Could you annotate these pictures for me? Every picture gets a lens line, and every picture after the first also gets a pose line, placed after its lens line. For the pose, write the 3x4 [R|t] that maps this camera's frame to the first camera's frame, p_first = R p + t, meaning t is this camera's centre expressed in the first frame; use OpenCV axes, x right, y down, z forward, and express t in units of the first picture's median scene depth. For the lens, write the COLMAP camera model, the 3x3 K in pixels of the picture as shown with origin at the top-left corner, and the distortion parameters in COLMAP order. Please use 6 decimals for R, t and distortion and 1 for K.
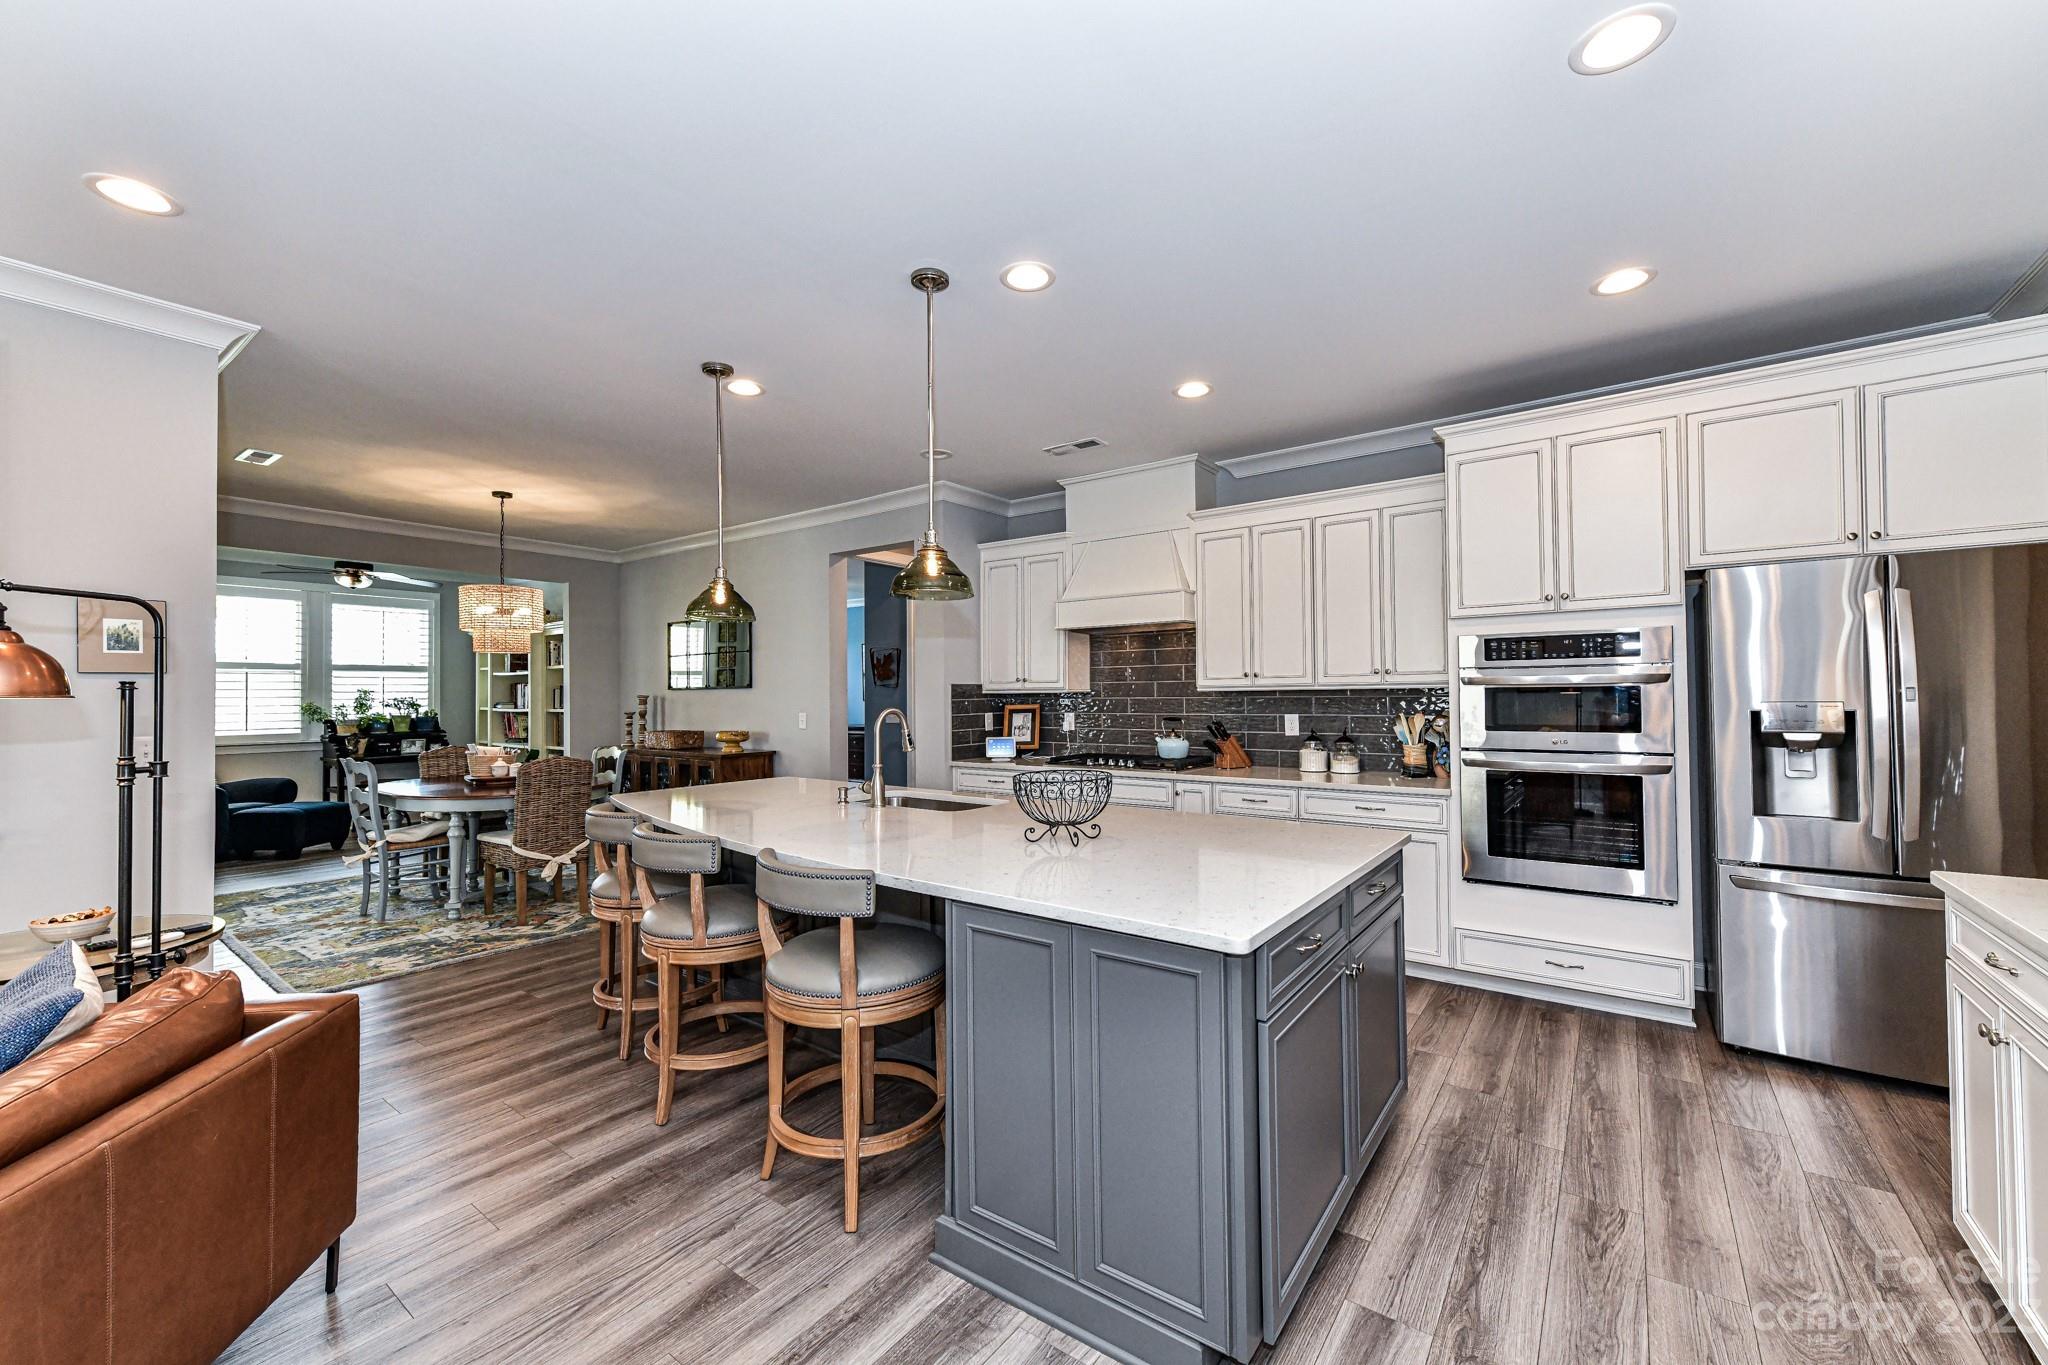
lens RADIAL K [[807.3, 0, 1029.8], [0, 807.3, 684.6], [0, 0, 1]] dist [0.006947, -0.003123]
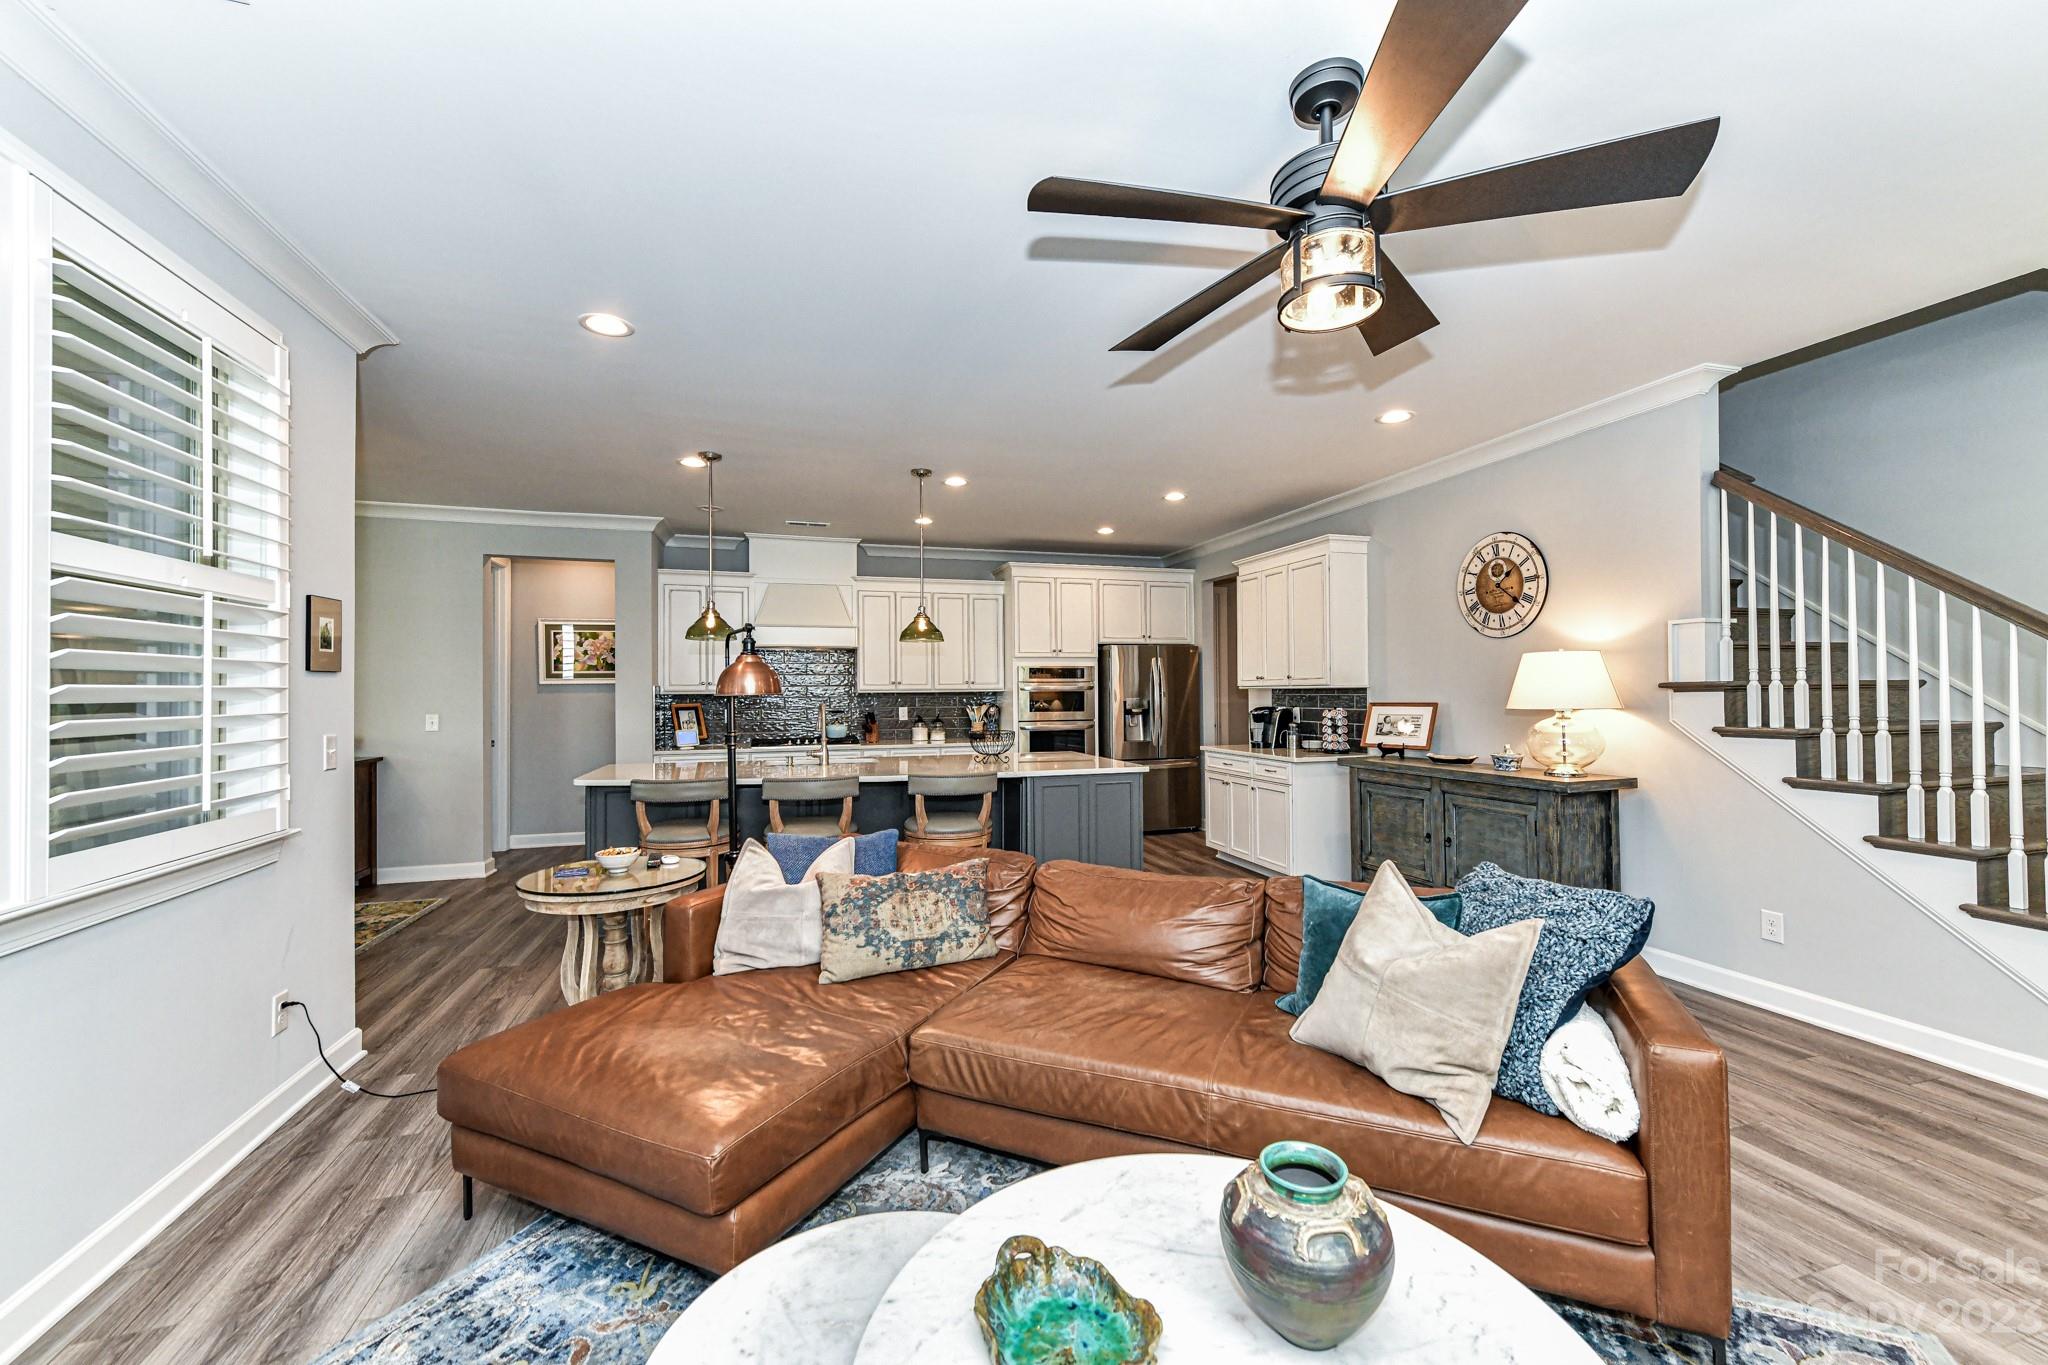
lens RADIAL K [[807.3, 0, 1032.2], [0, 807.3, 684.5], [0, 0, 1]] dist [0.006947, -0.003123]
pose [[0.590469, 0.011741, 0.806975, -0.827824], [-0.009239, 0.999927, -0.007788, 0.001084], [-0.807008, -0.002857, 0.590534, -0.175621]]
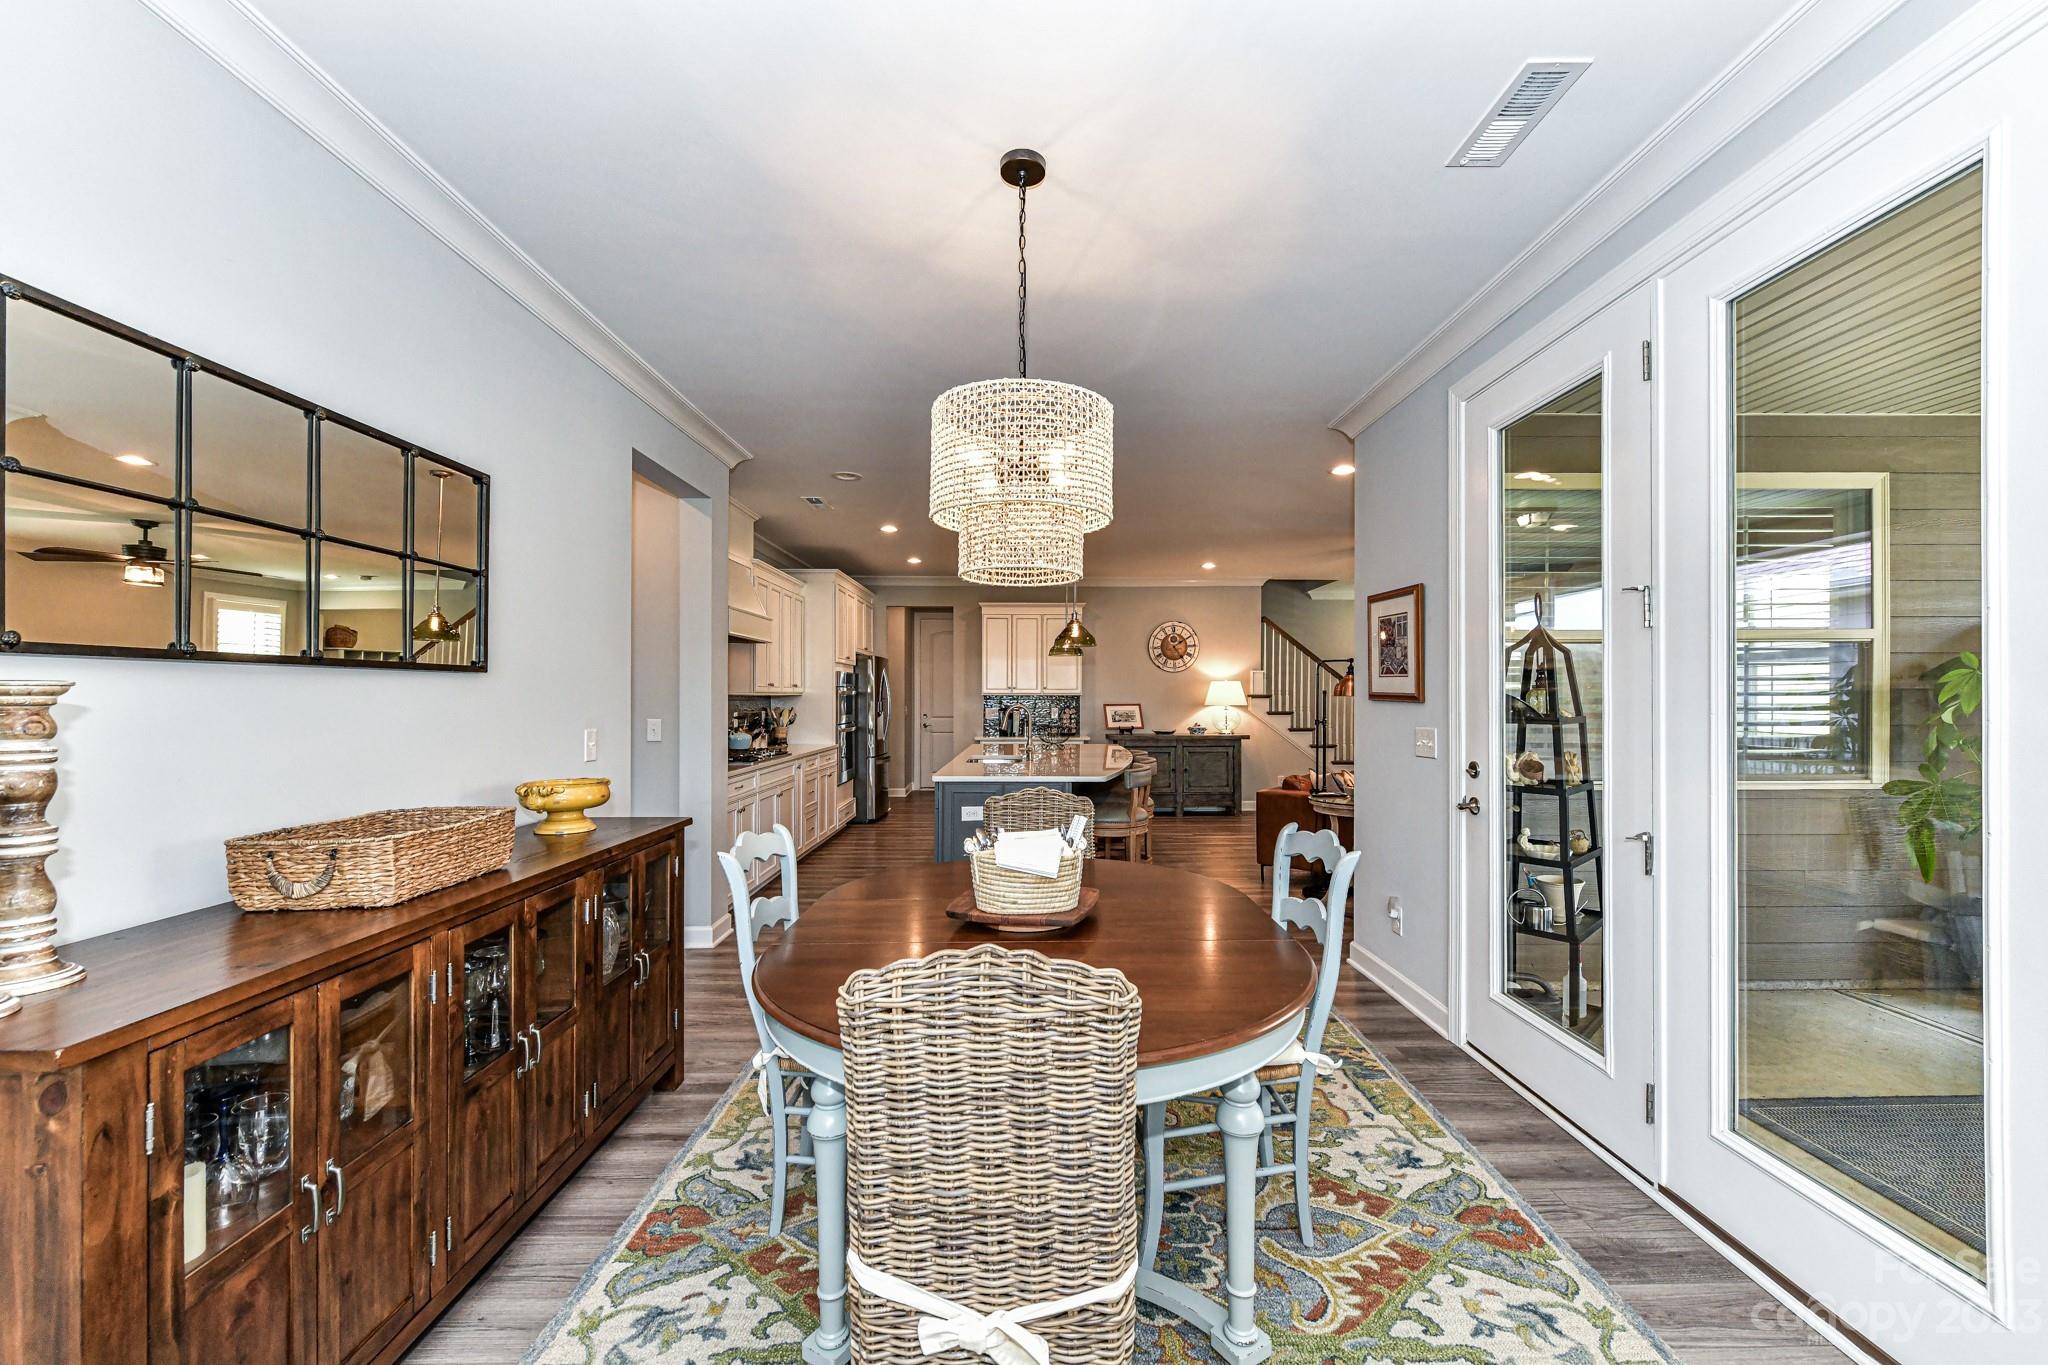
lens RADIAL K [[807.3, 0, 1024.4], [0, 807.3, 695.5], [0, 0, 1]] dist [0.006947, -0.003123]
pose [[-0.593781, 0.012864, 0.804524, -1.104989], [-0.006117, 0.999771, -0.020500, 0.033134], [-0.804604, -0.017094, -0.593566, 1.411674]]
